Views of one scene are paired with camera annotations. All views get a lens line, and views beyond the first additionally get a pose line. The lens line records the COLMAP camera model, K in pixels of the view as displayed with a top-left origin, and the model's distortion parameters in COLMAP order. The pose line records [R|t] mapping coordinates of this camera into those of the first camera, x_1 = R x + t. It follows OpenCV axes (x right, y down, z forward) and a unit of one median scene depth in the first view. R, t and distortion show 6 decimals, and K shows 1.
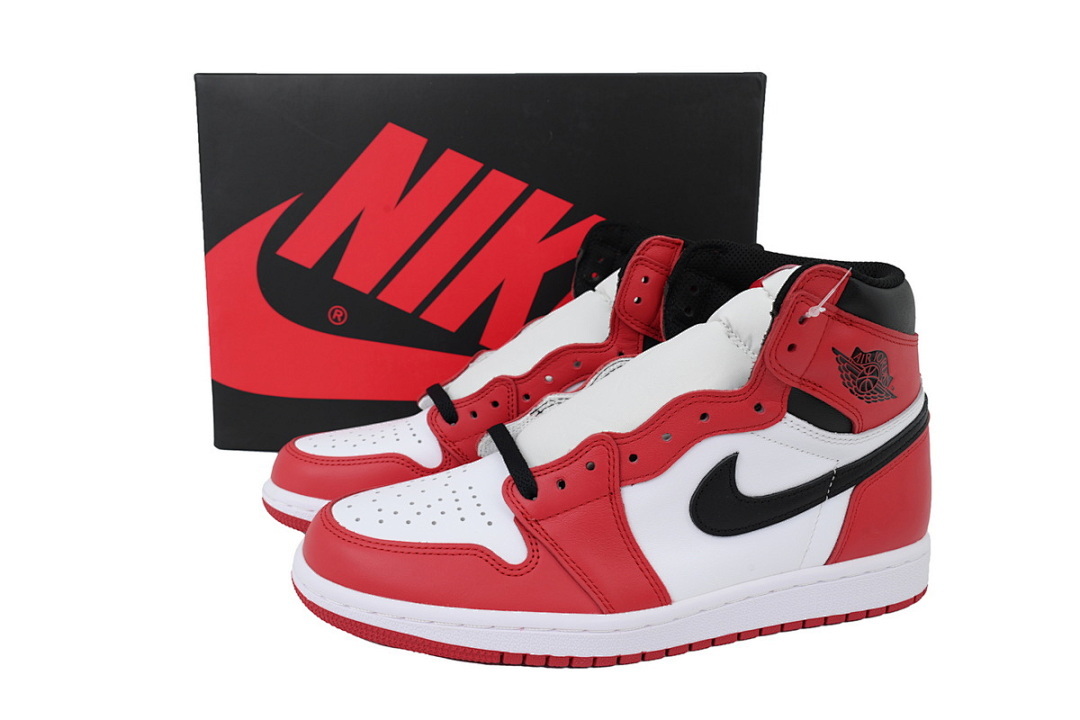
lens RADIAL K [[858.1, 0, 540.0], [0, 858.1, 360.0], [0, 0, 1]] dist [-0.050413, -0.001290]
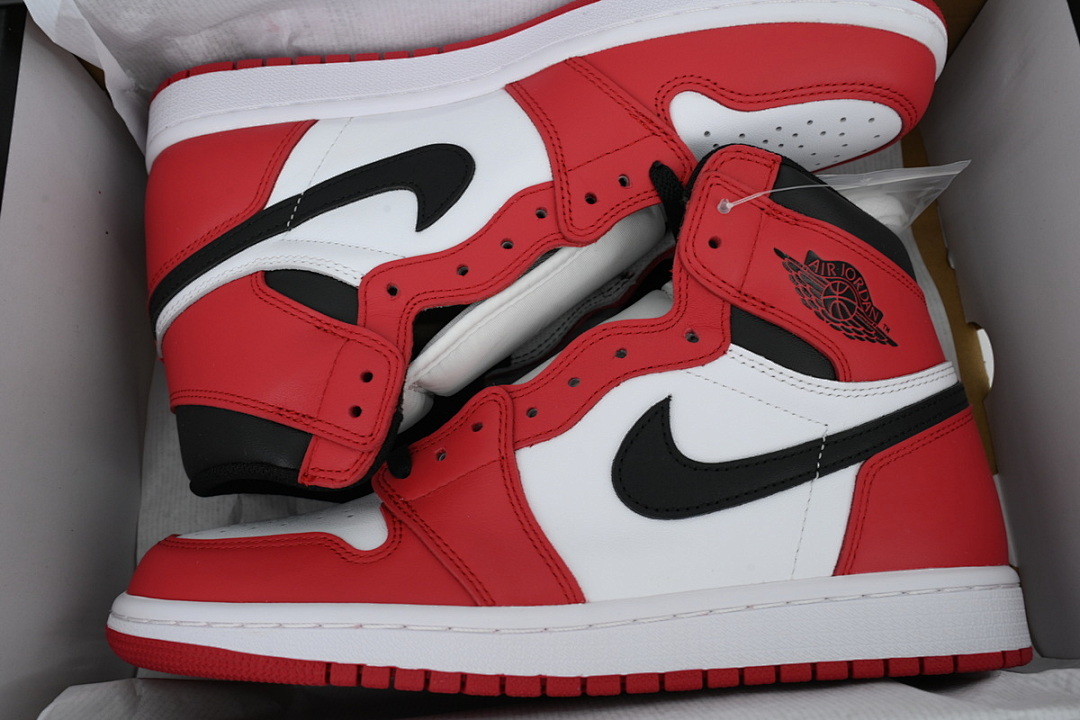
lens RADIAL K [[858.1, 0, 540.0], [0, 858.1, 360.0], [0, 0, 1]] dist [-0.050413, -0.001290]
pose [[0.986939, -0.076999, -0.141501, 0.227238], [0.007612, 0.899684, -0.436475, 0.404040], [0.160915, 0.429697, 0.888520, 0.306044]]
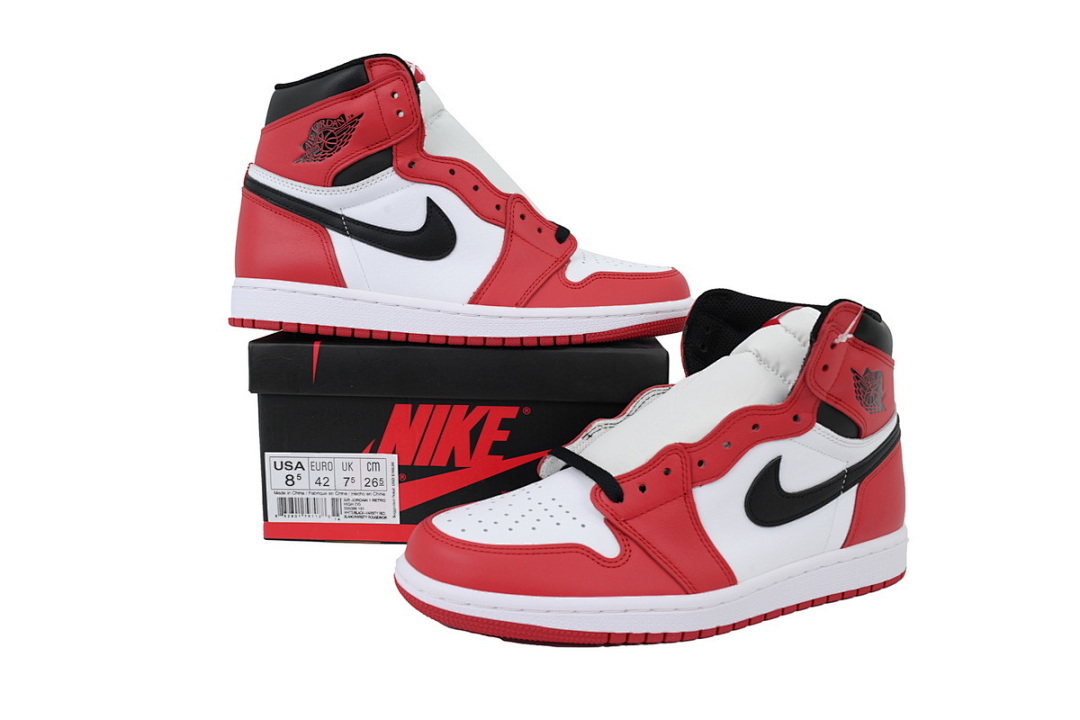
lens RADIAL K [[858.1, 0, 540.0], [0, 858.1, 360.0], [0, 0, 1]] dist [-0.050413, -0.001290]
pose [[0.981818, -0.014669, 0.189256, -0.339234], [0.030278, 0.996347, -0.079851, 0.058857], [-0.187394, 0.084129, 0.978676, -0.147778]]
